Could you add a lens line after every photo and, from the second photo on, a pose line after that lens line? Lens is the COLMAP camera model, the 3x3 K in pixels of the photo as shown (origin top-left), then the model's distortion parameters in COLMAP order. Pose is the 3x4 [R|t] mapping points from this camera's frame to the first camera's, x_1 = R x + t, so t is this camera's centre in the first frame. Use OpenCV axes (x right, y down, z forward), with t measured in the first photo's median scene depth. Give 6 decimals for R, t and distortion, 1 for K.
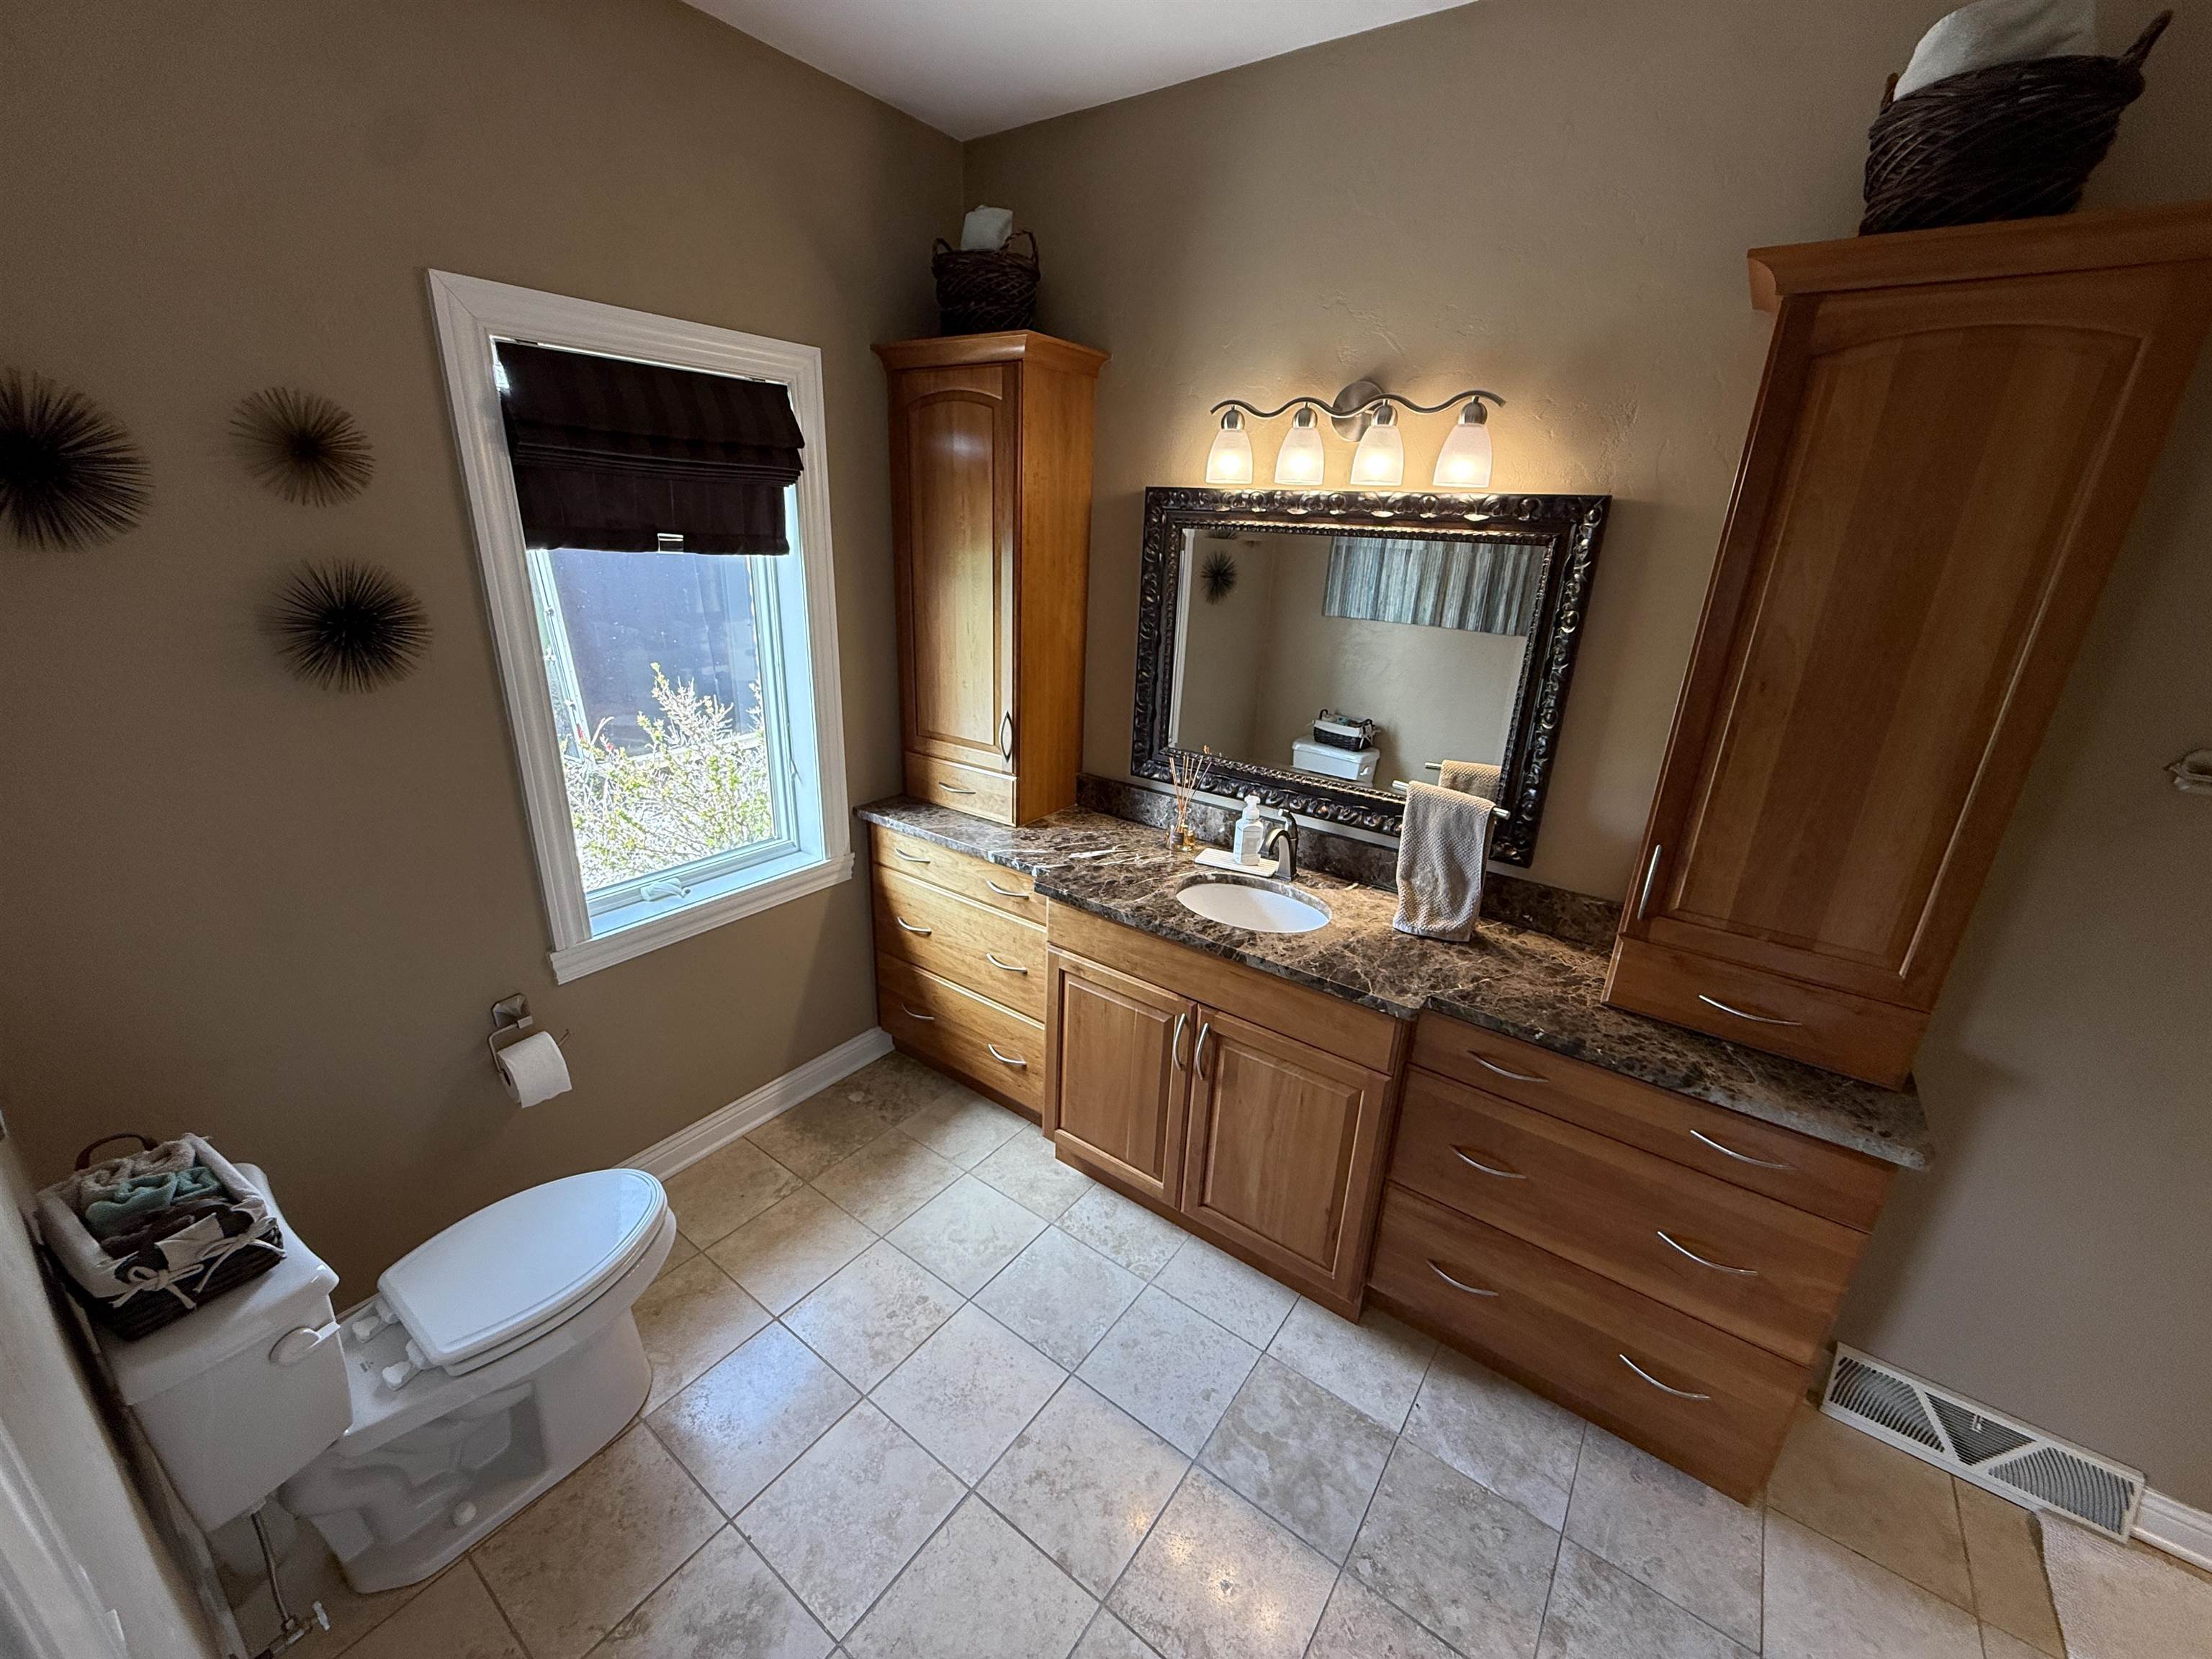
lens RADIAL K [[877.4, 0, 1105.6], [0, 877.4, 826.0], [0, 0, 1]] dist [-0.001052, 0.000517]
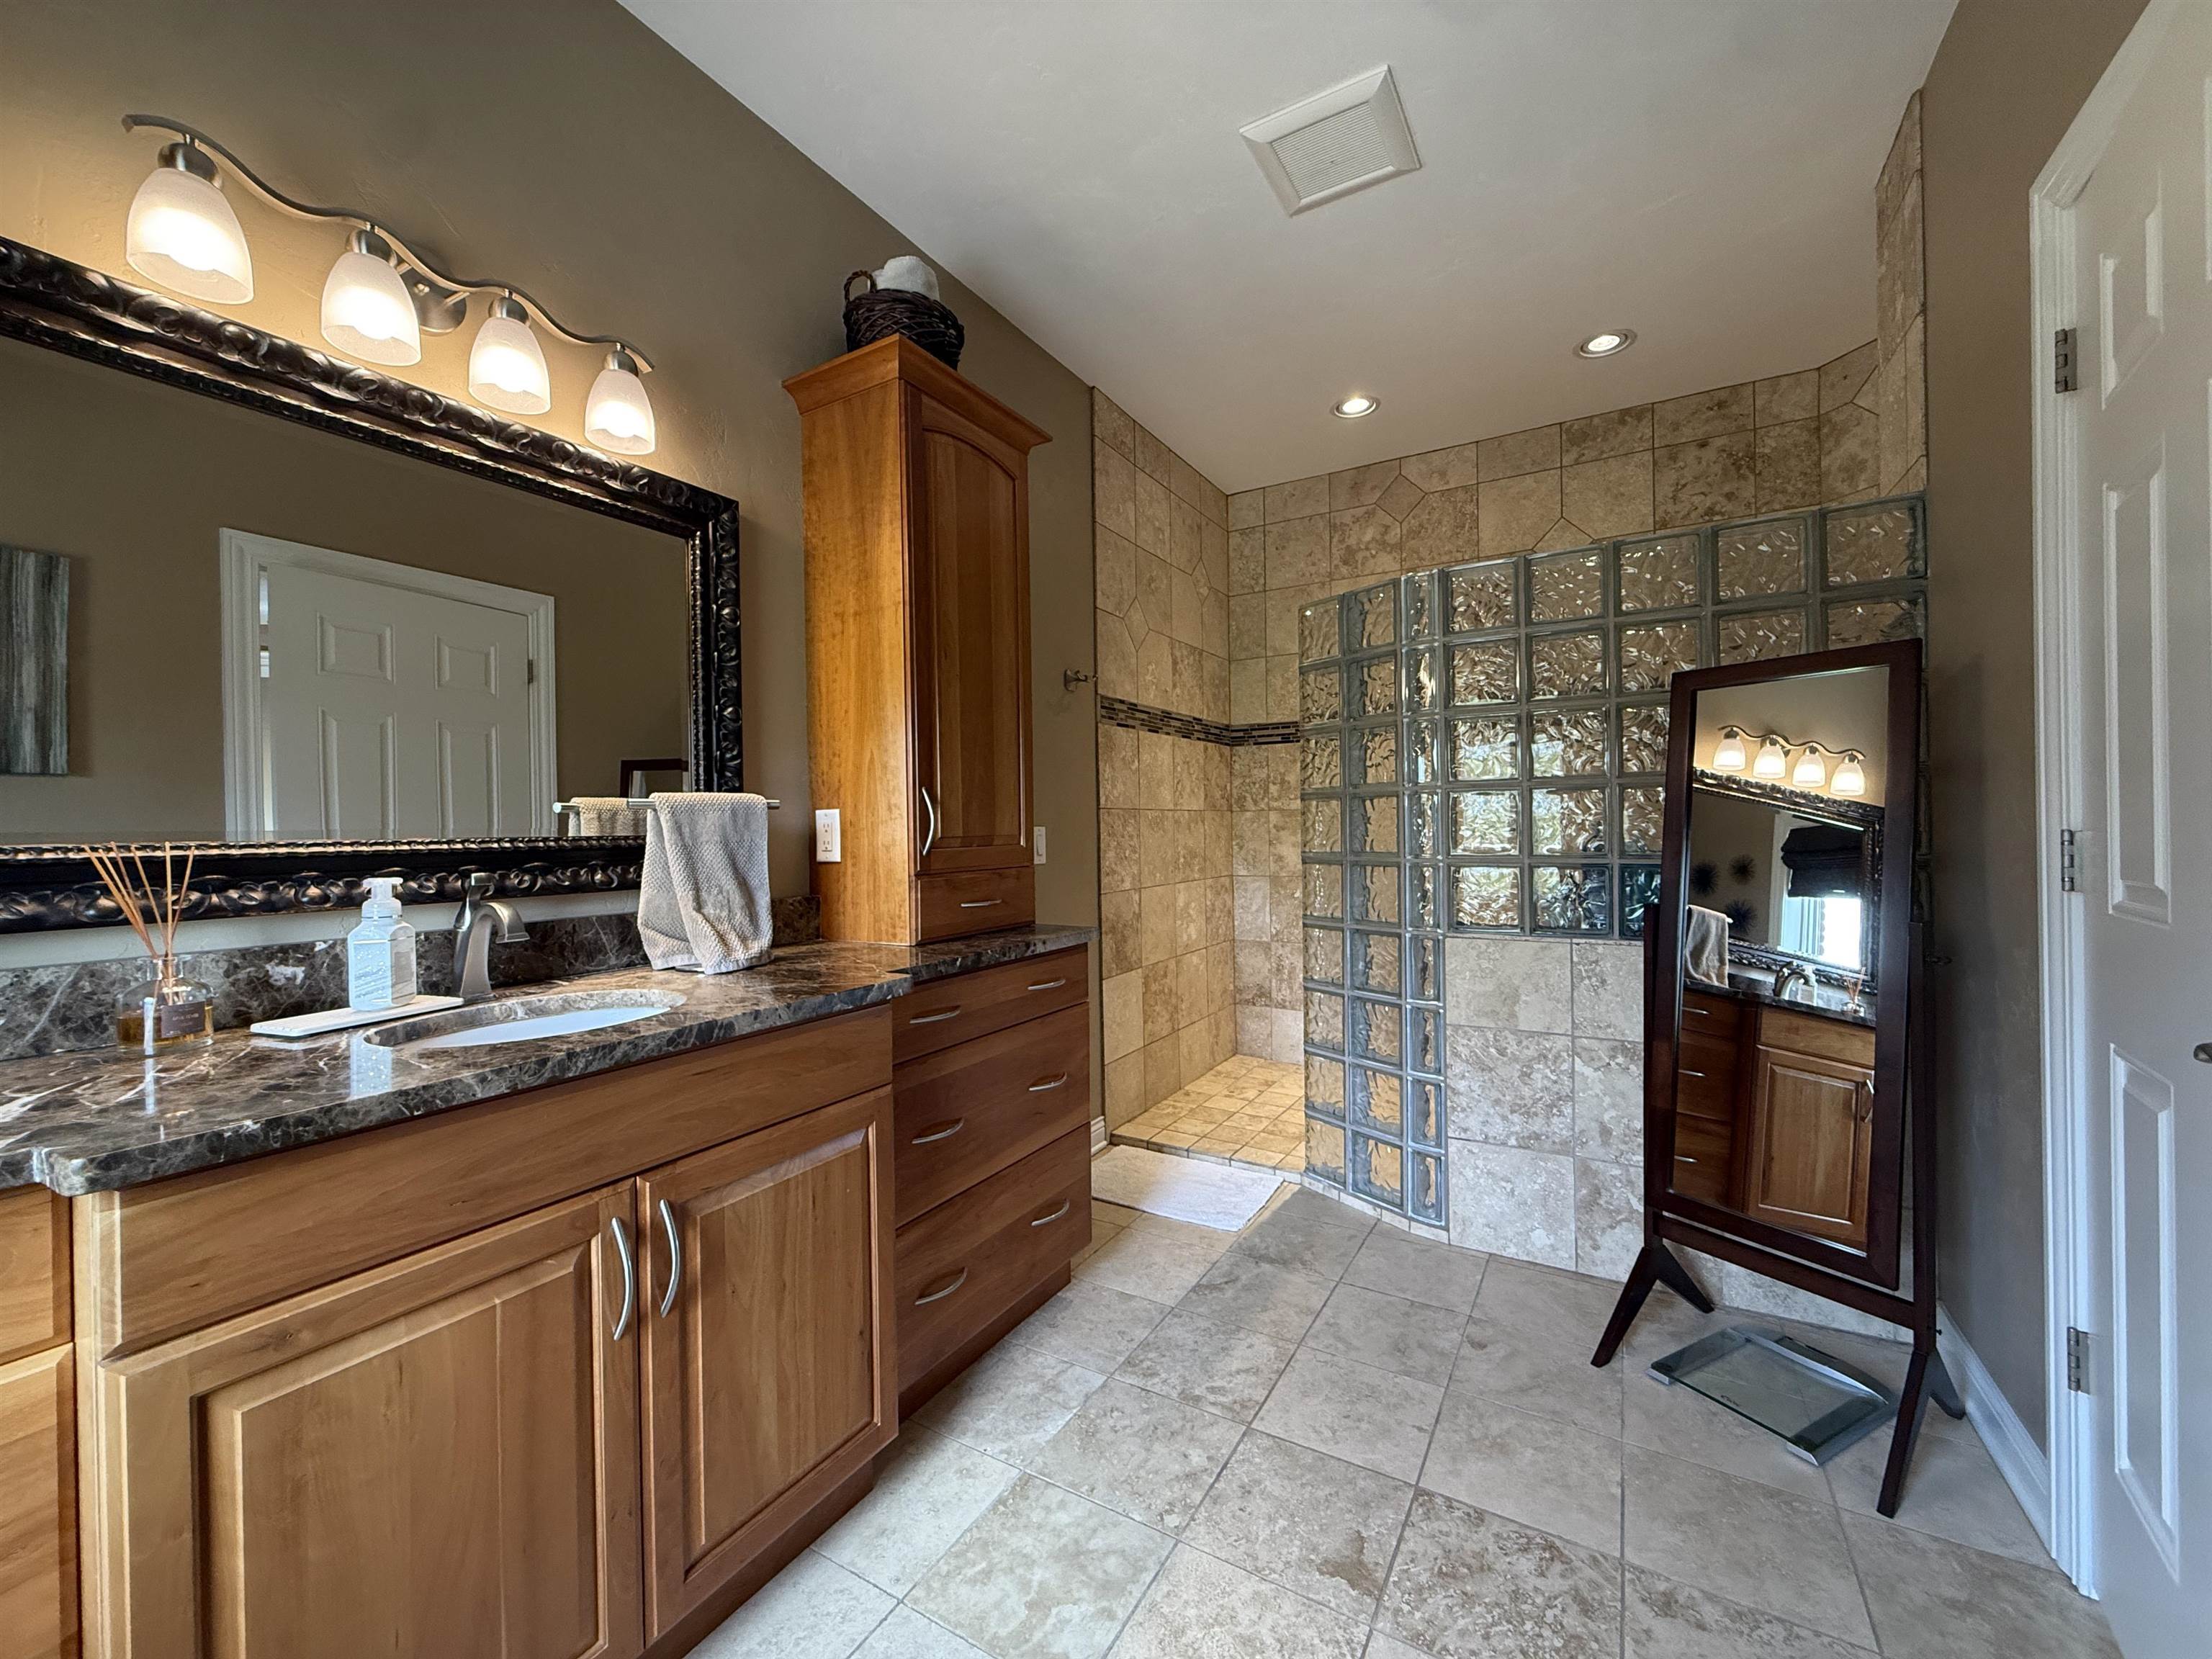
lens RADIAL K [[877.4, 0, 1104.8], [0, 877.4, 828.1], [0, 0, 1]] dist [-0.001052, 0.000517]
pose [[-0.088877, -0.042863, 0.995120, -0.455486], [0.343340, 0.936523, 0.071004, 0.059274], [-0.934996, 0.347976, -0.068519, 0.684888]]
